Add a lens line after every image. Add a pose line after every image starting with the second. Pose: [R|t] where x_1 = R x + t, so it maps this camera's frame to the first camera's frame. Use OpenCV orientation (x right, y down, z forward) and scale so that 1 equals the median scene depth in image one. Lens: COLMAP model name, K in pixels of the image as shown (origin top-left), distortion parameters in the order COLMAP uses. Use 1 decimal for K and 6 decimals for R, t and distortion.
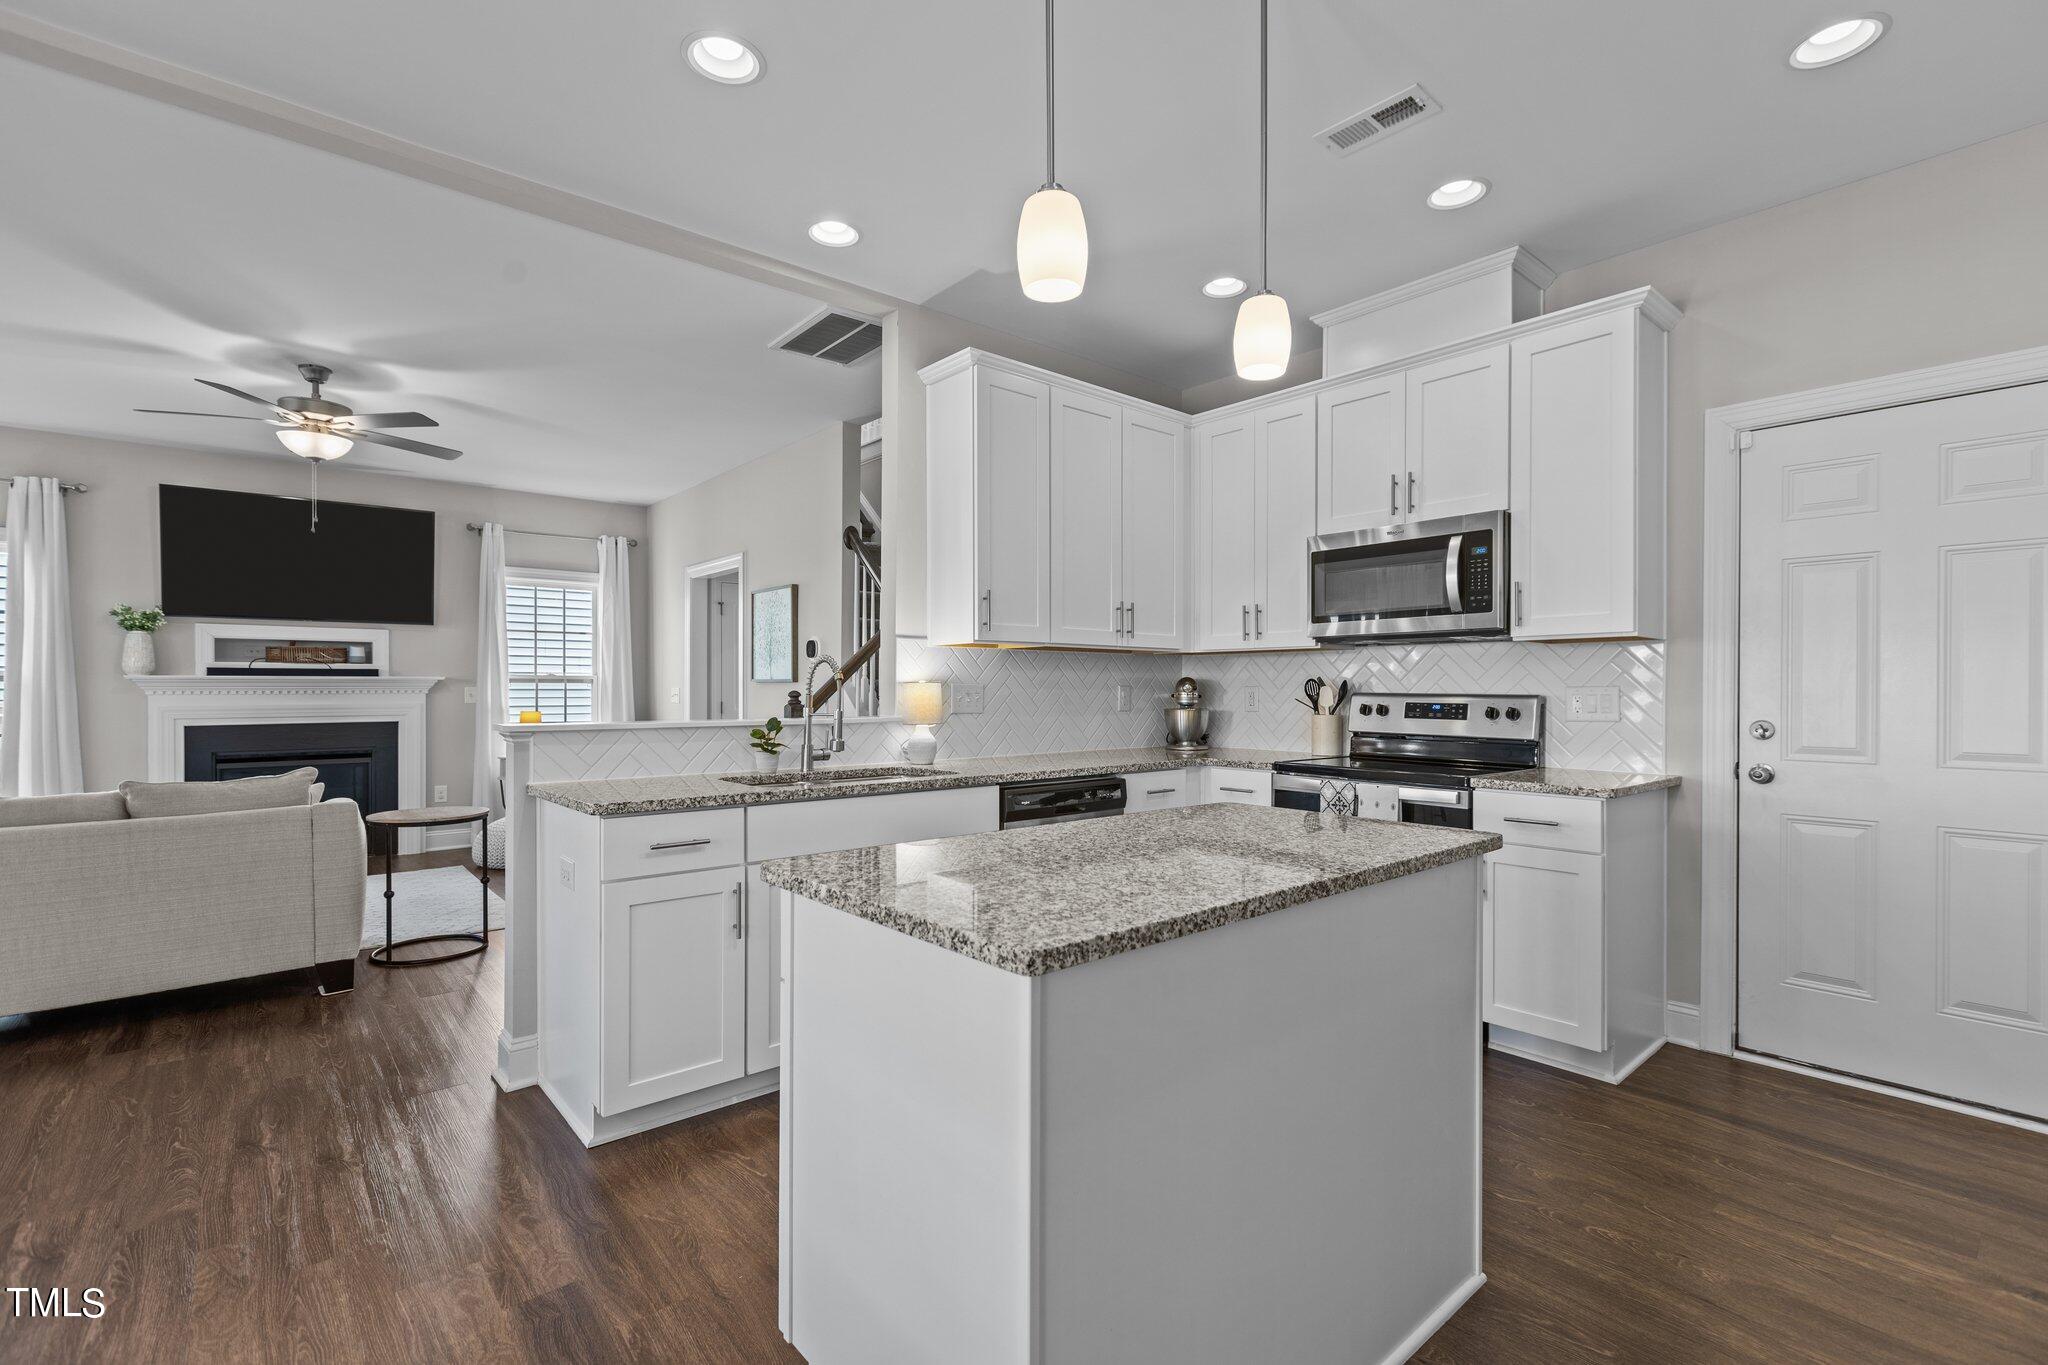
lens RADIAL K [[907.5, 0, 1027.6], [0, 907.5, 695.9], [0, 0, 1]] dist [0.001811, 0.000741]
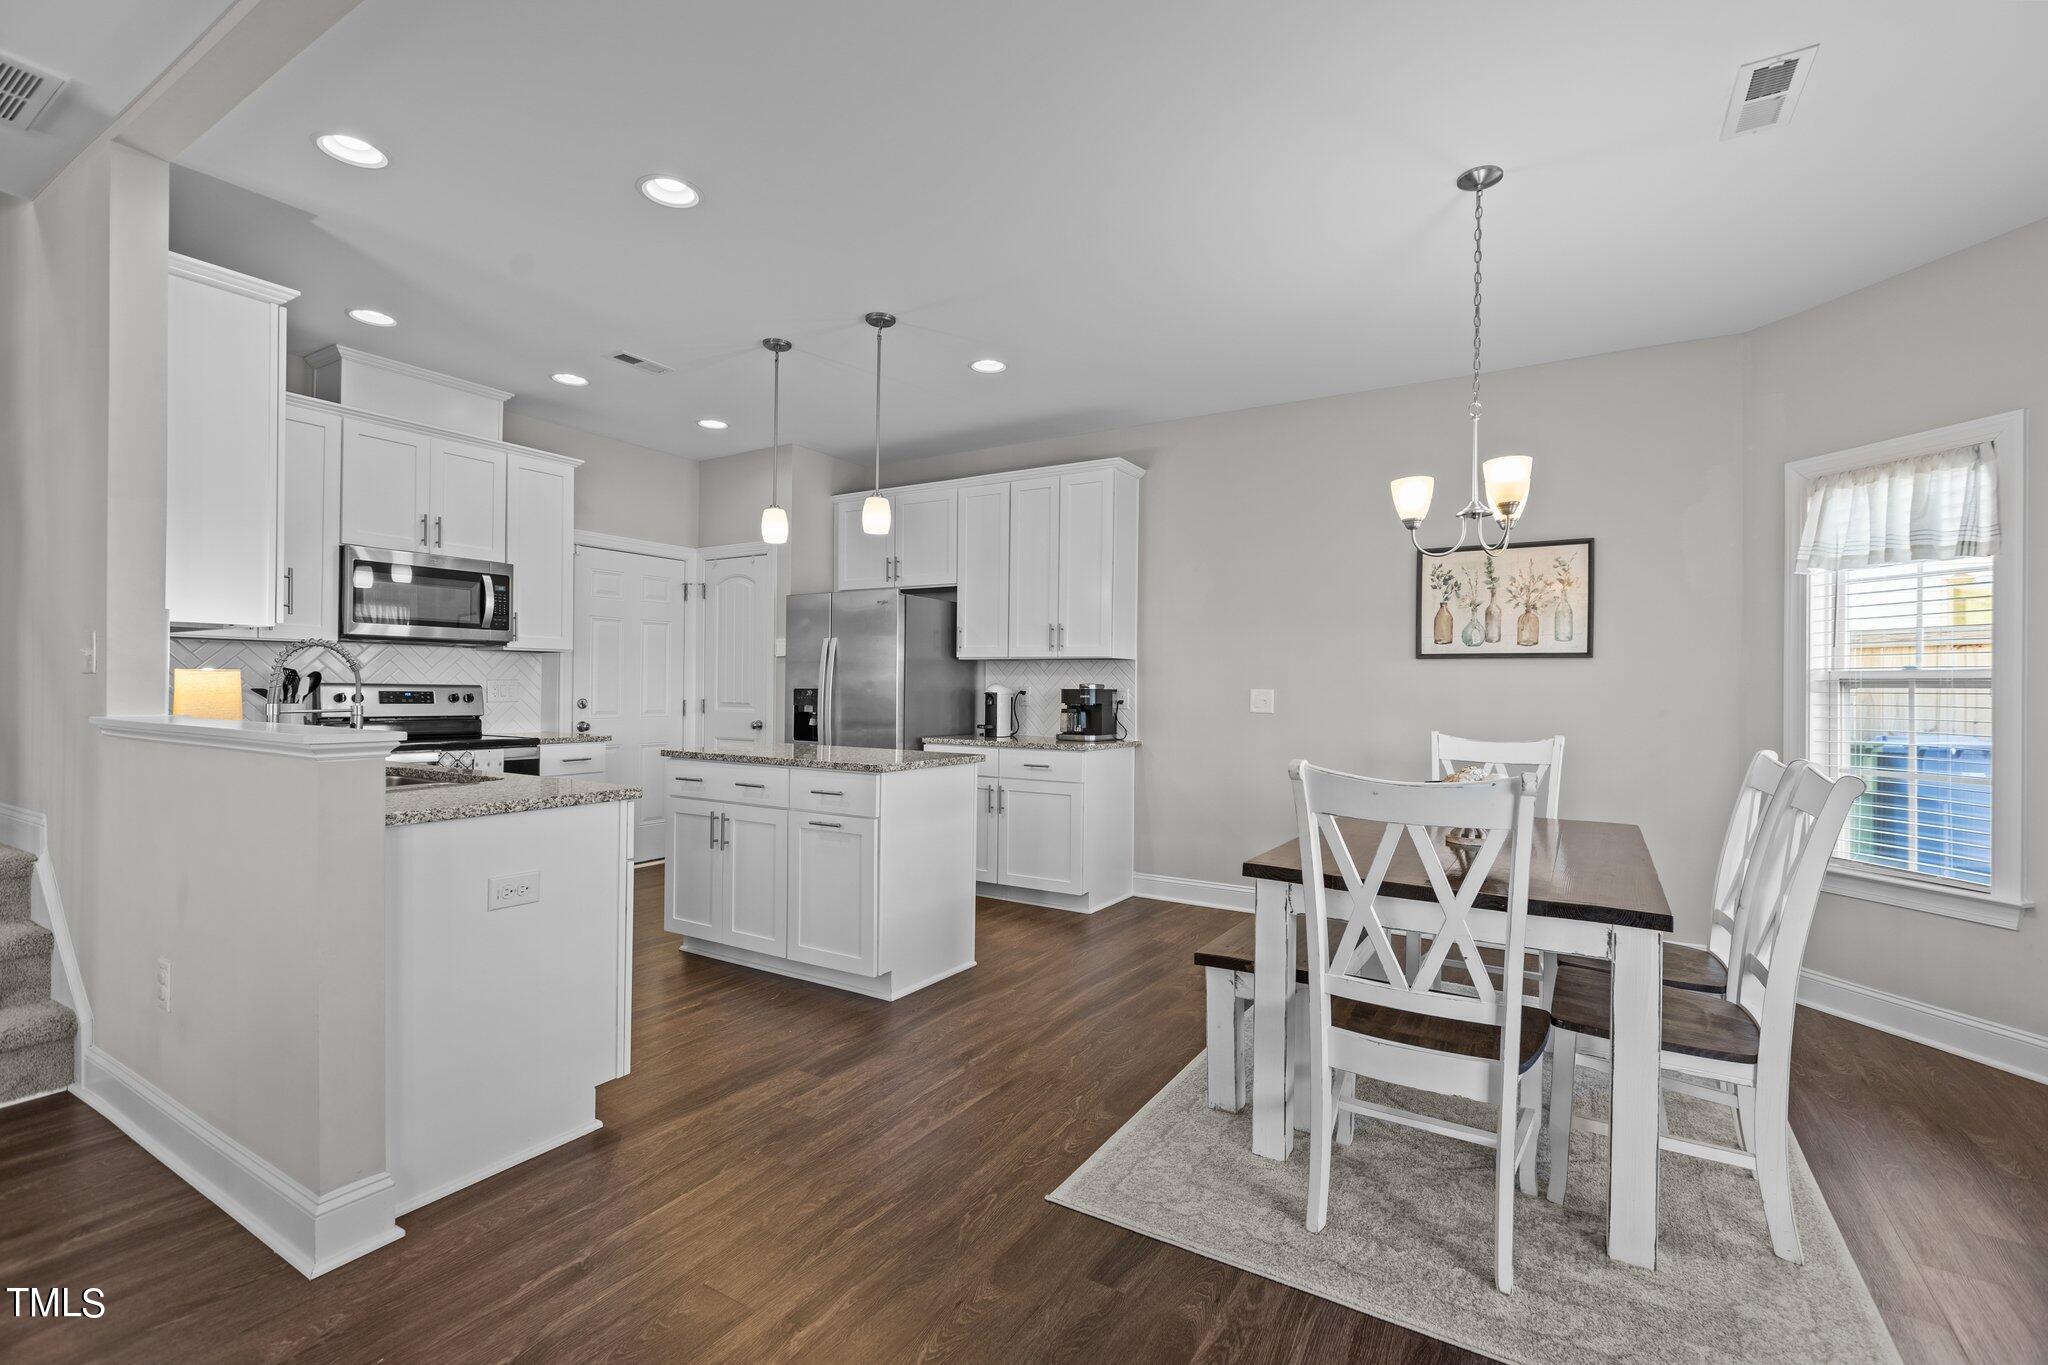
lens RADIAL K [[907.5, 0, 1027.7], [0, 907.5, 679.4], [0, 0, 1]] dist [0.001811, 0.000741]
pose [[-0.301248, 0.002209, 0.953543, -1.100400], [-0.001541, 0.999995, -0.002804, -0.007348], [-0.953545, -0.002314, -0.301243, 0.579400]]
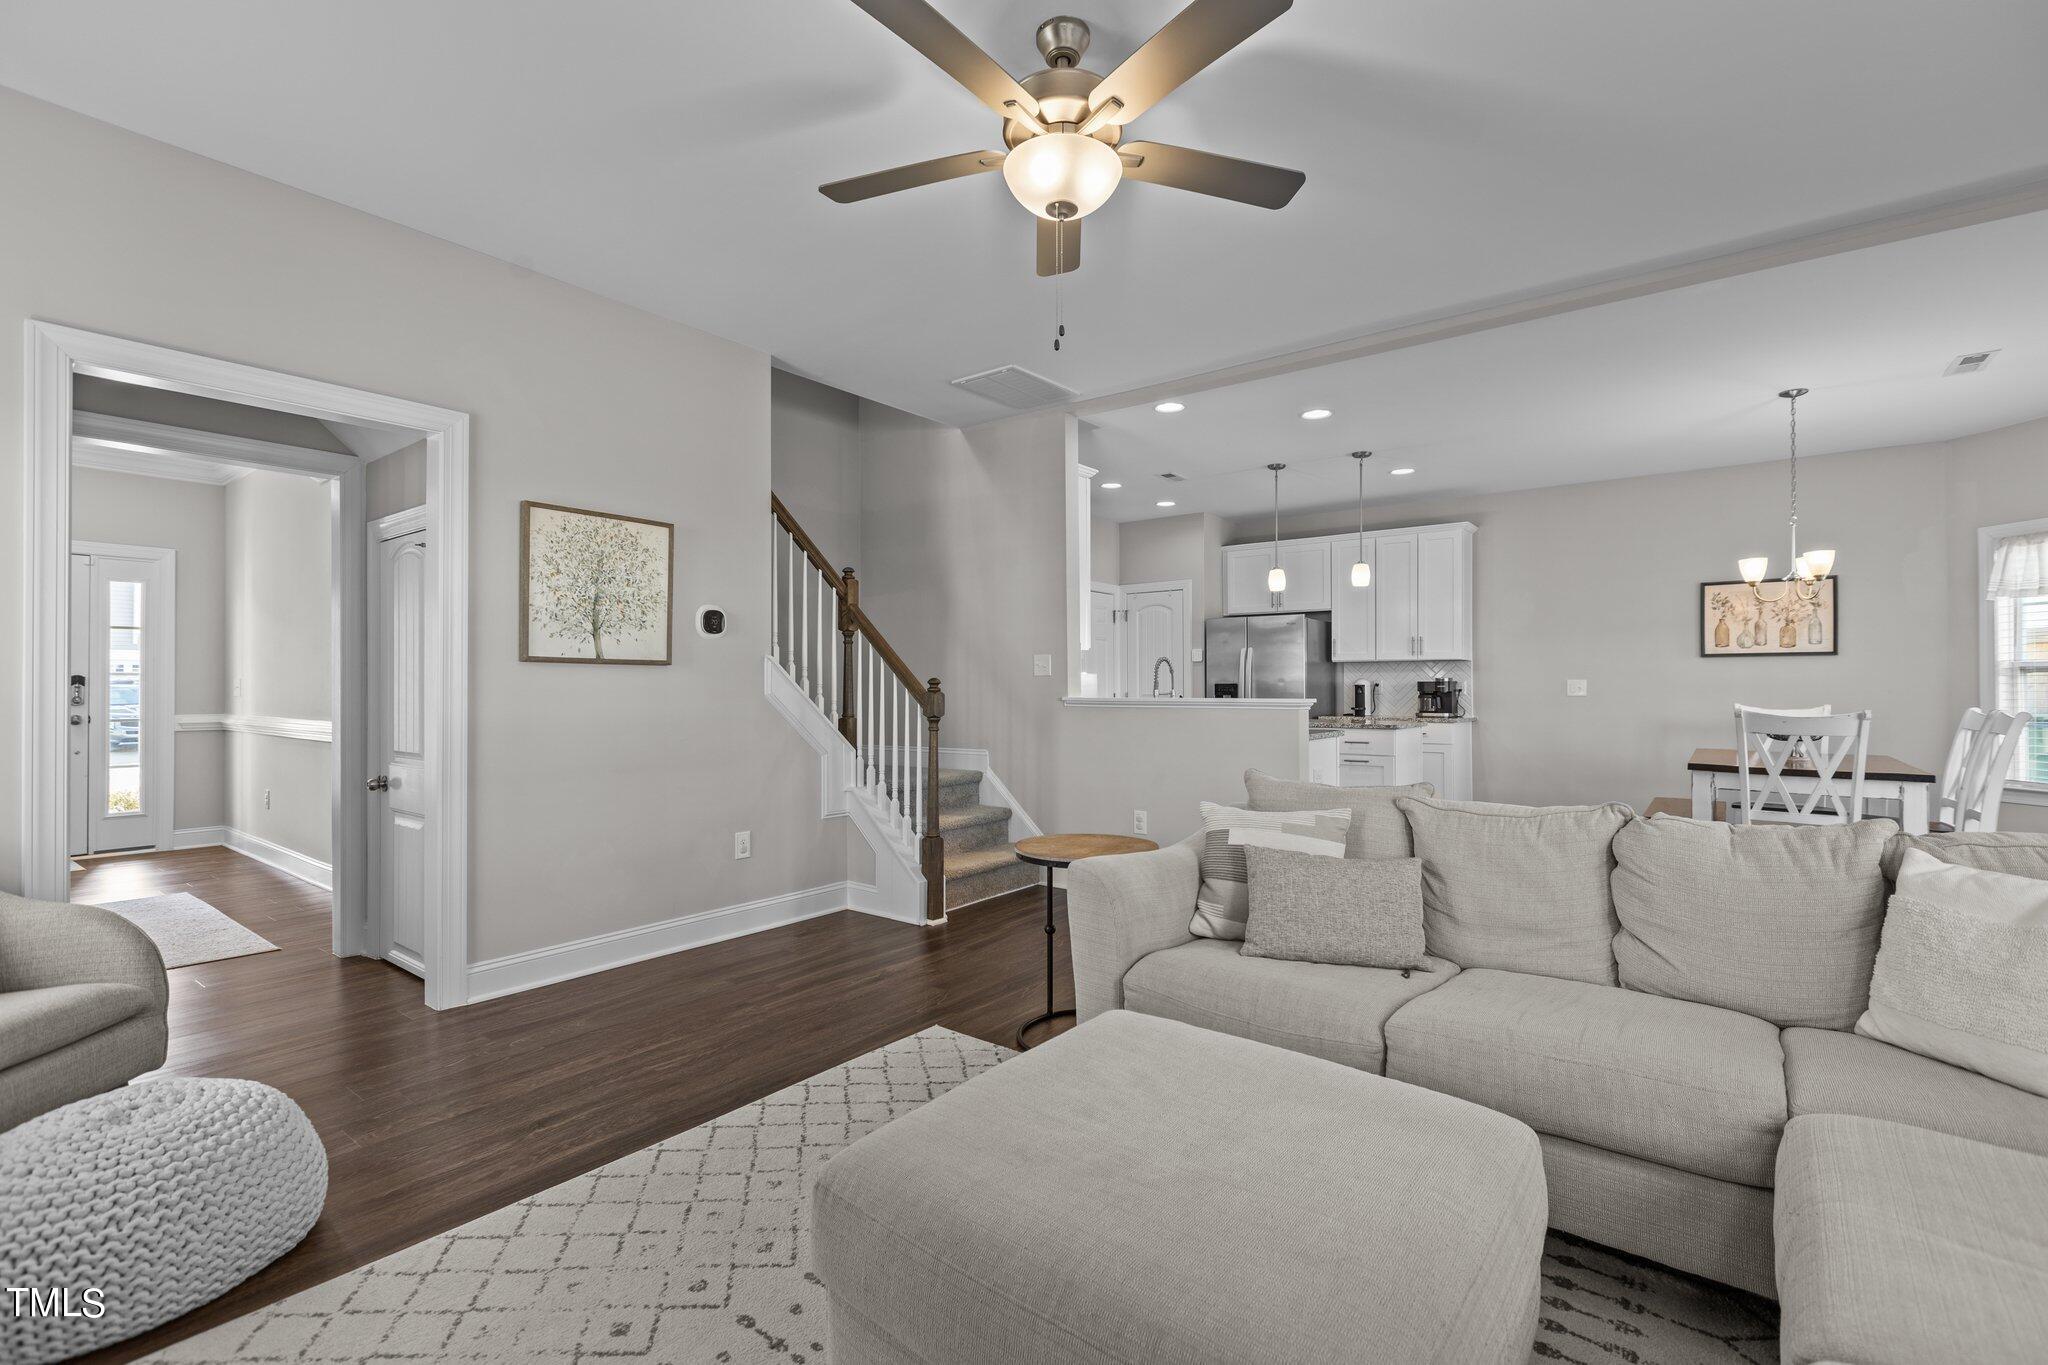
lens RADIAL K [[907.5, 0, 1033.3], [0, 907.5, 676.7], [0, 0, 1]] dist [0.001811, 0.000741]
pose [[-0.203787, 0.007789, 0.978984, -1.592862], [0.011739, 0.999916, -0.005512, -0.006400], [-0.978945, 0.010368, -0.203862, 1.390570]]
